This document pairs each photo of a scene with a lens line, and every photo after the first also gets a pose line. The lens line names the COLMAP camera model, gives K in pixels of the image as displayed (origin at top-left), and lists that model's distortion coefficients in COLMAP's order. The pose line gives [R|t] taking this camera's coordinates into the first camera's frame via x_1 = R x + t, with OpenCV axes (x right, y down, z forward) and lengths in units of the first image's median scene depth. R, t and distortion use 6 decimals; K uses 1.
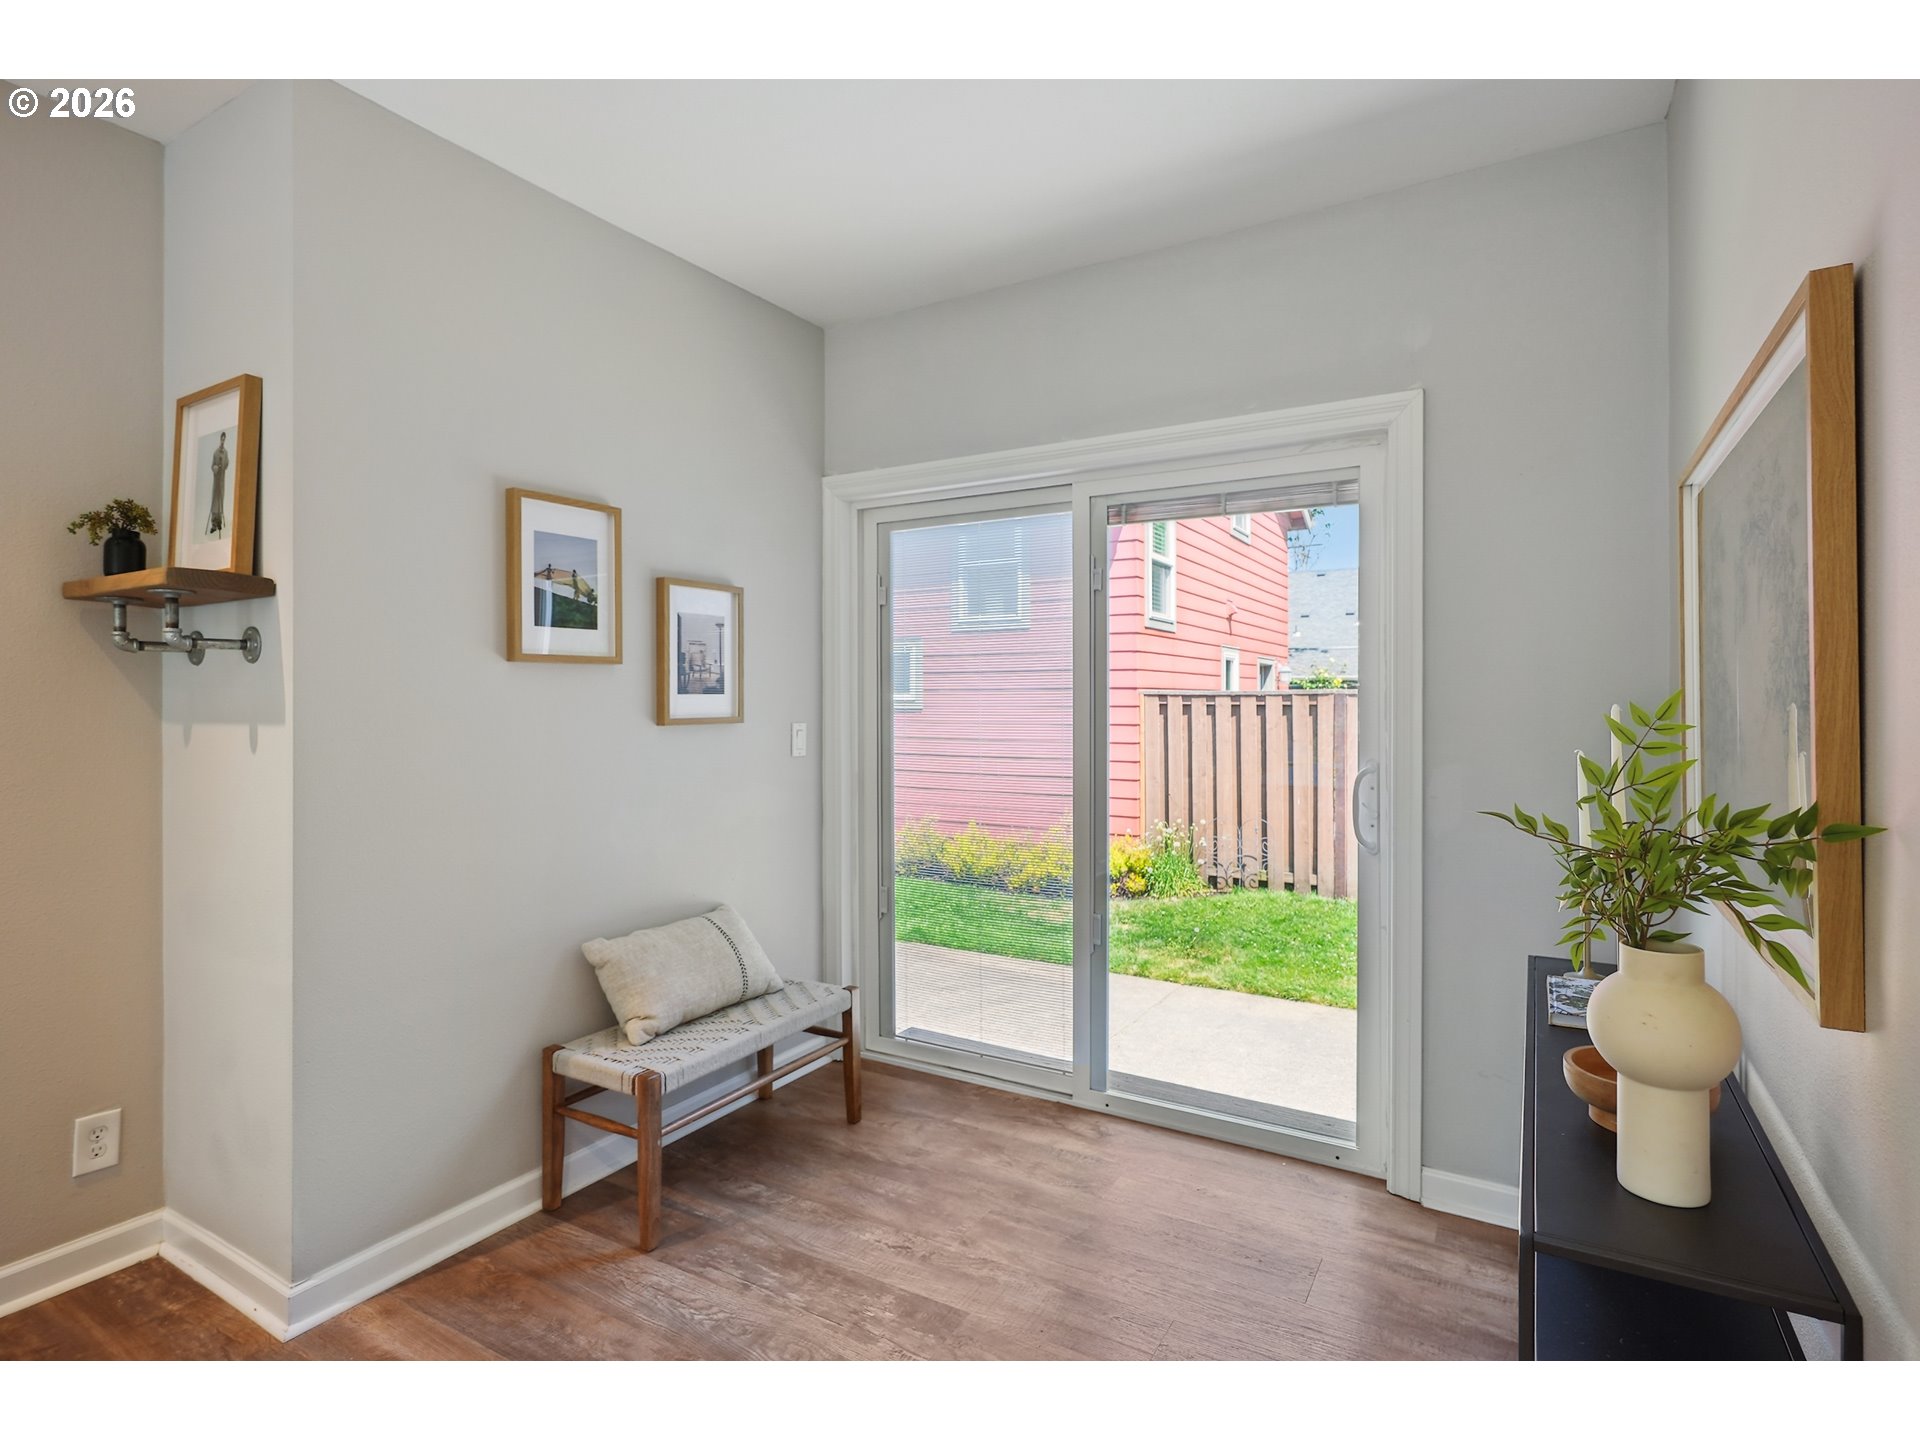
lens RADIAL K [[963.0, 0, 957.4], [0, 963.0, 710.6], [0, 0, 1]] dist [0.001261, 0.000963]
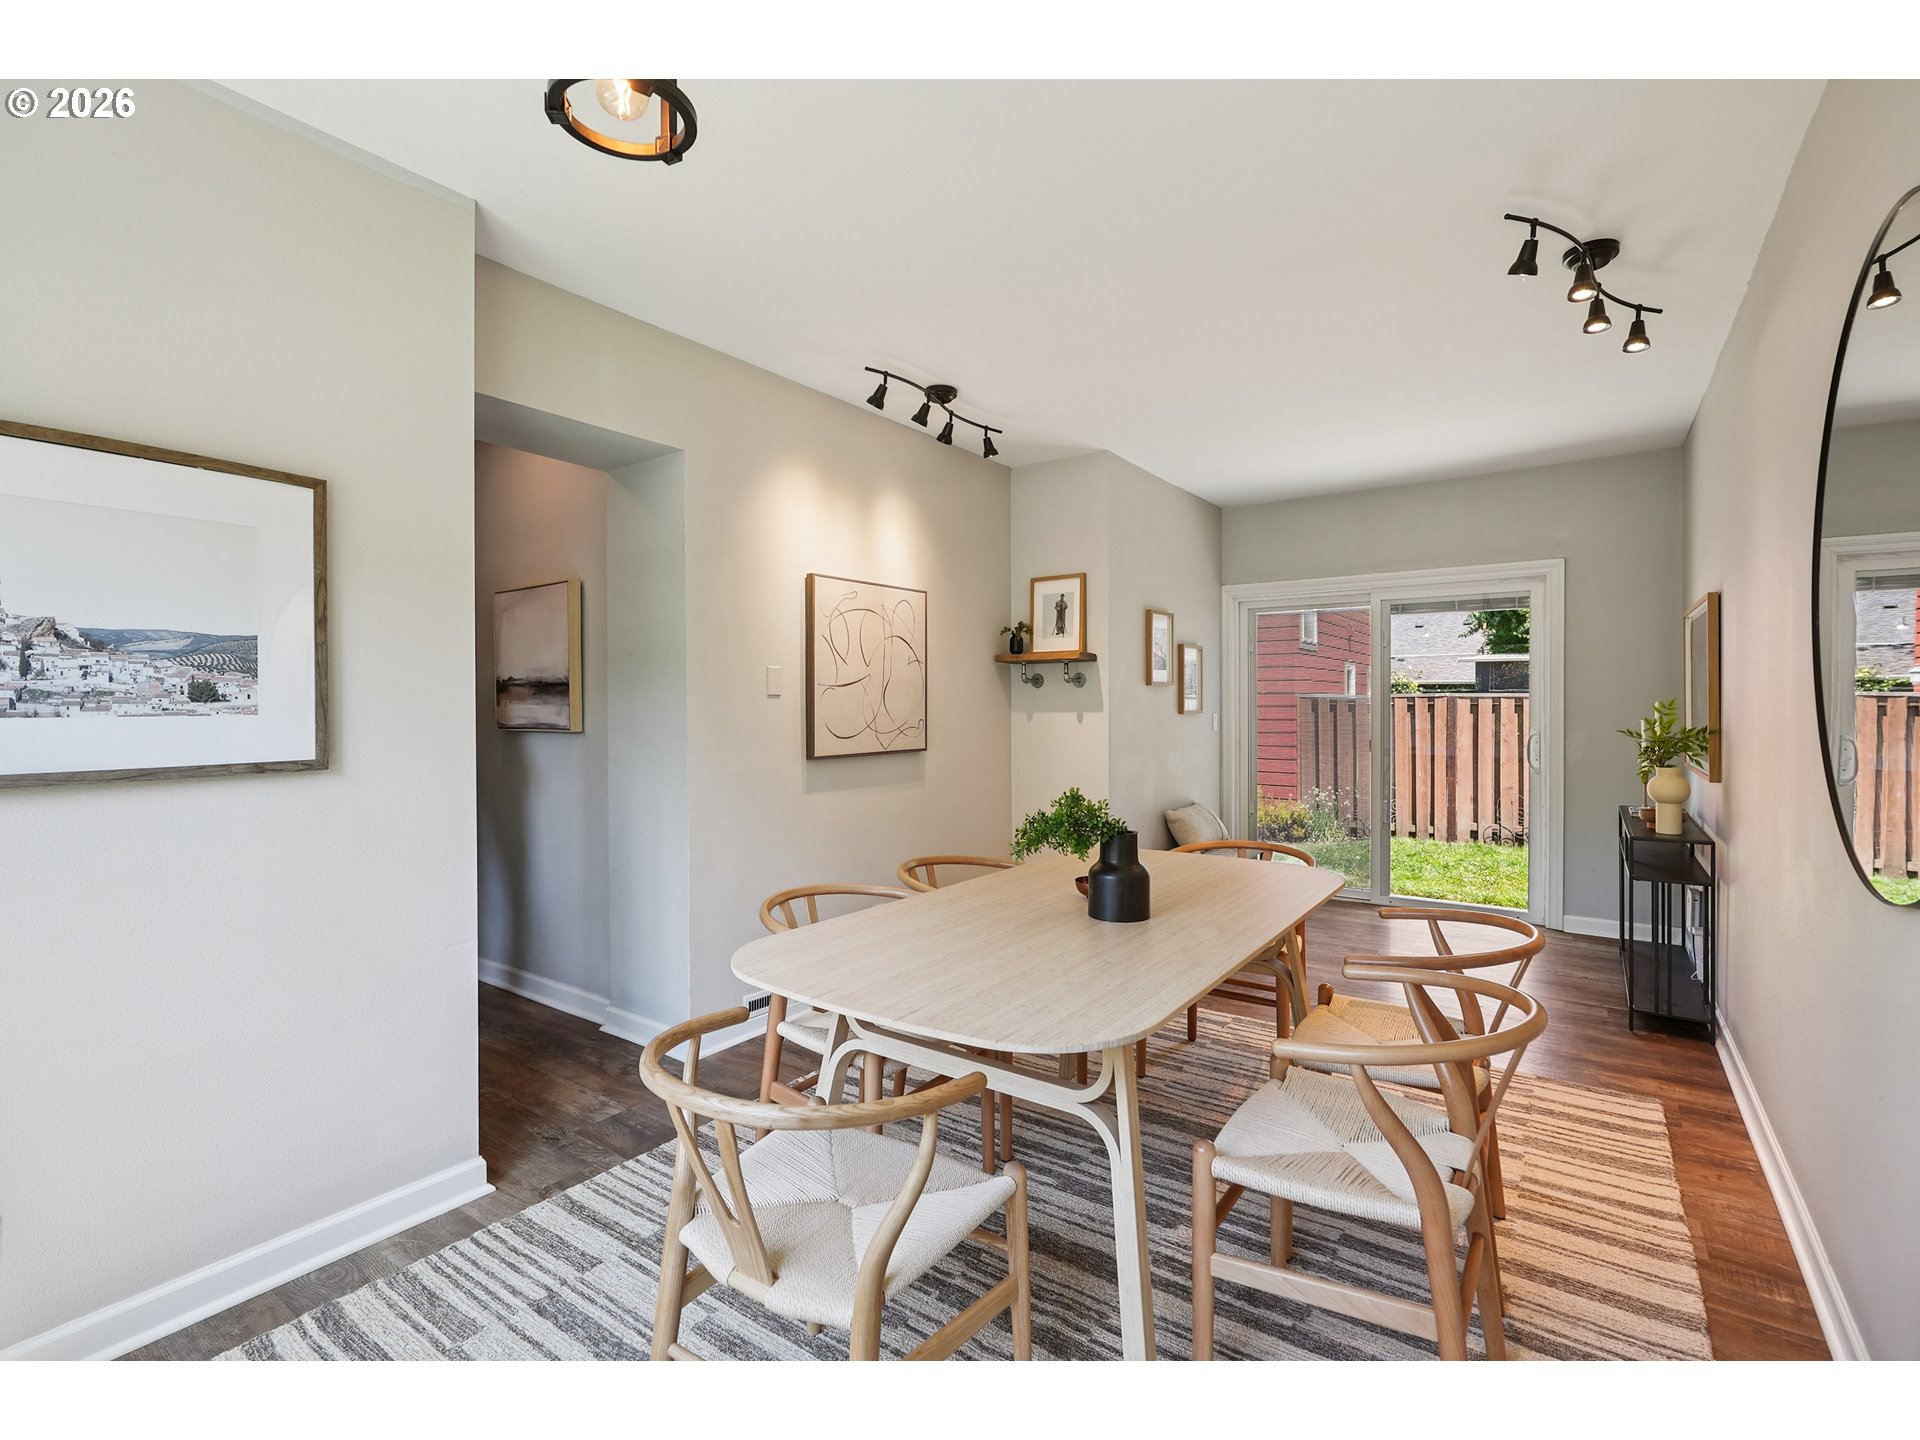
lens RADIAL K [[888.5, 0, 951.2], [0, 888.5, 717.7], [0, 0, 1]] dist [-0.002542, 0.000625]
pose [[0.997146, -0.001364, -0.075491, -0.227542], [0.001857, 0.999977, 0.006455, 0.003563], [0.075481, -0.006577, 0.997126, -0.337246]]
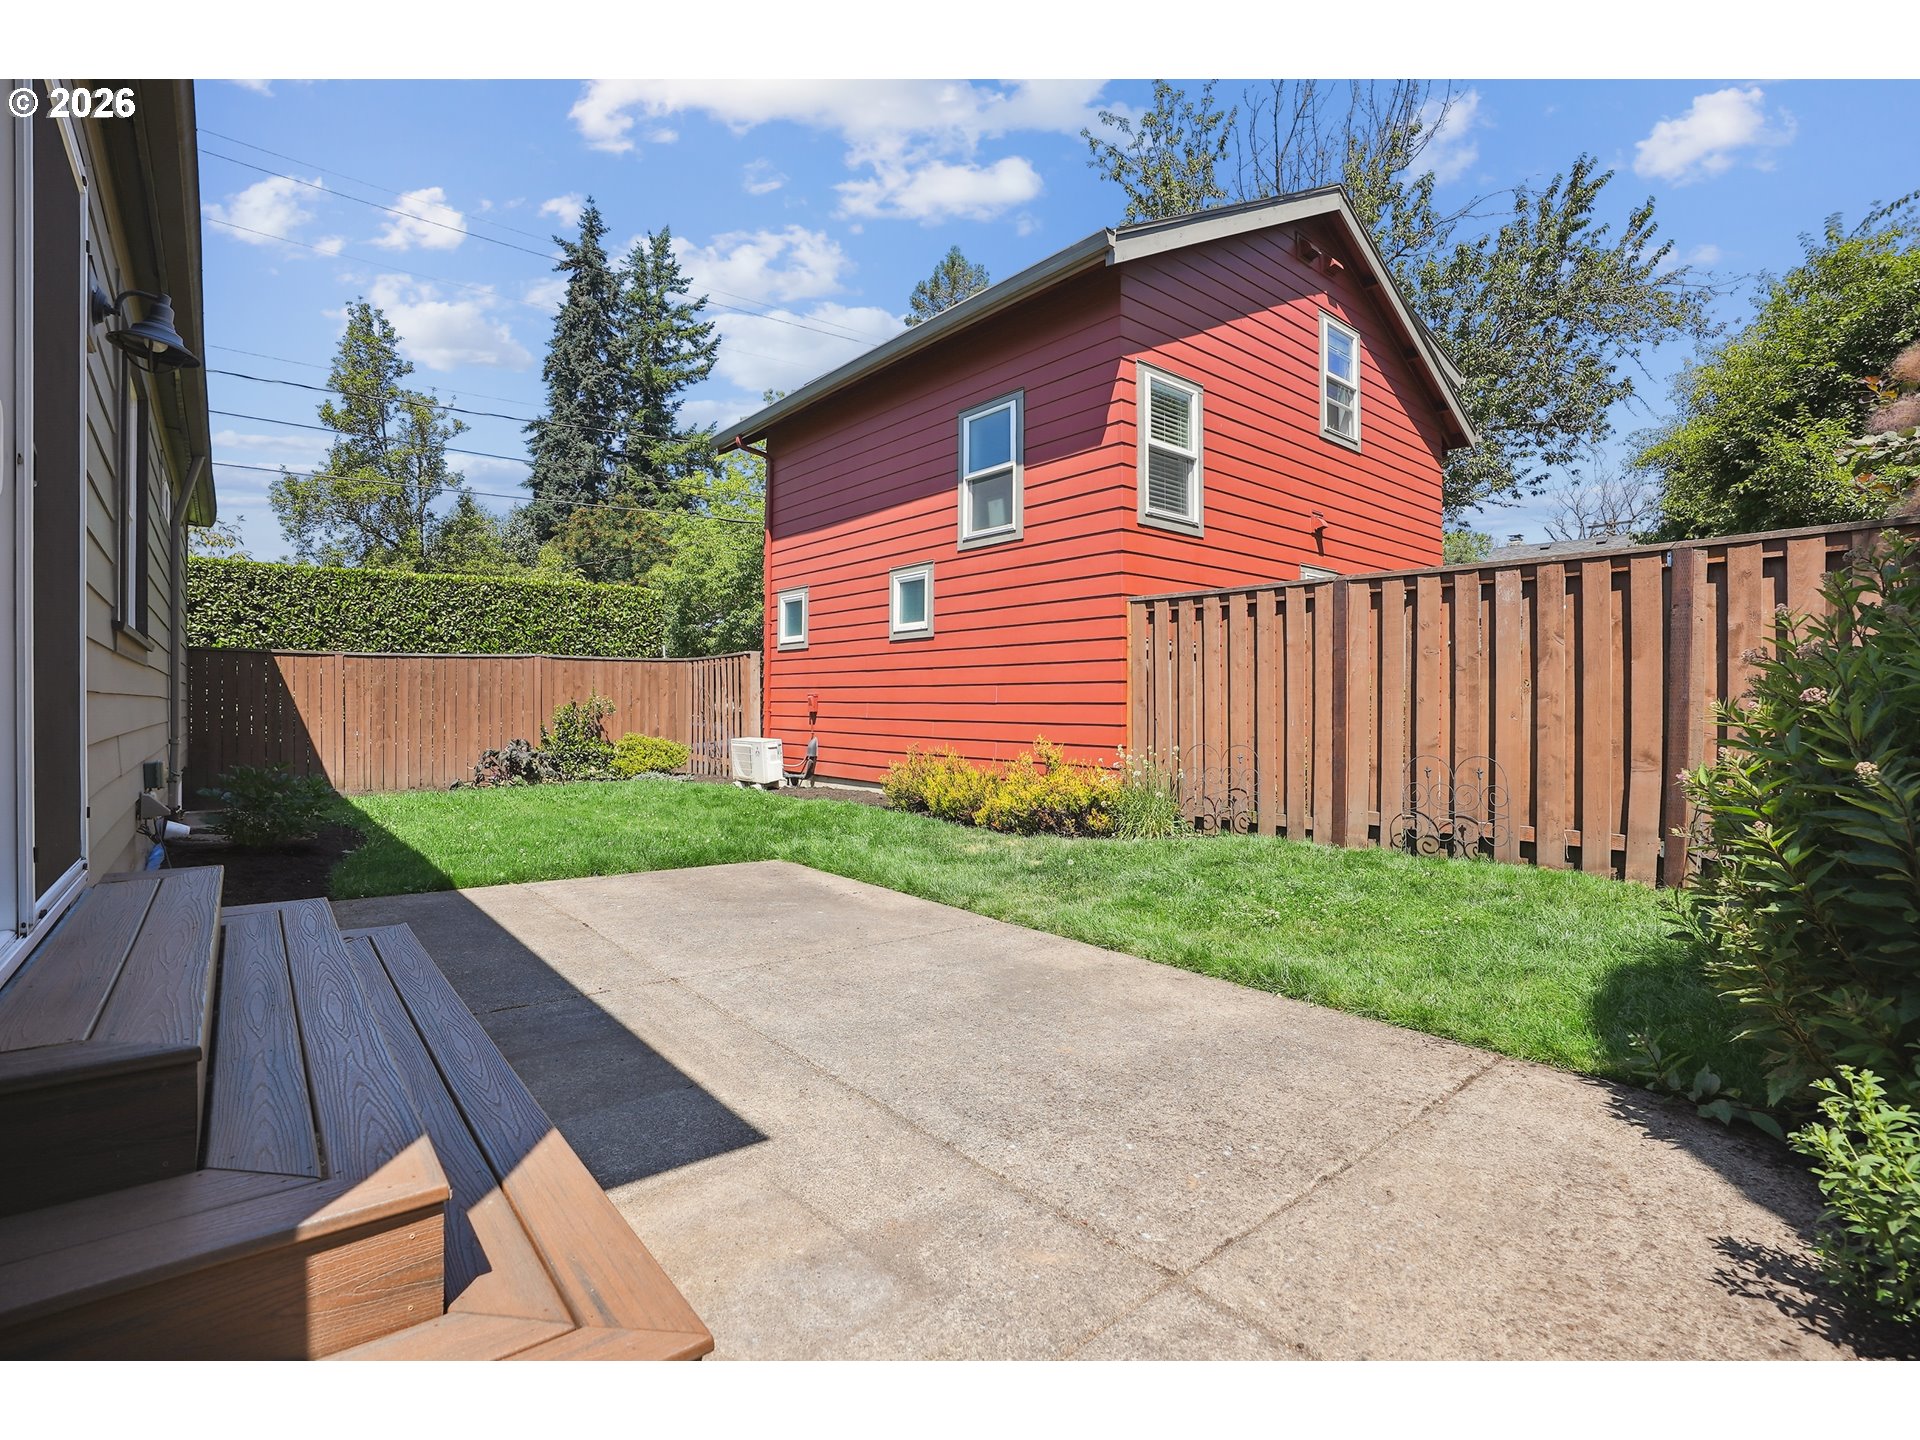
lens RADIAL K [[888.5, 0, 977.0], [0, 888.5, 704.2], [0, 0, 1]] dist [-0.002542, 0.000625]
pose [[0.957595, 0.007467, -0.288021, 0.315529], [-0.009714, 0.999933, -0.006373, 0.086770], [0.287954, 0.008901, 0.957603, 0.233825]]
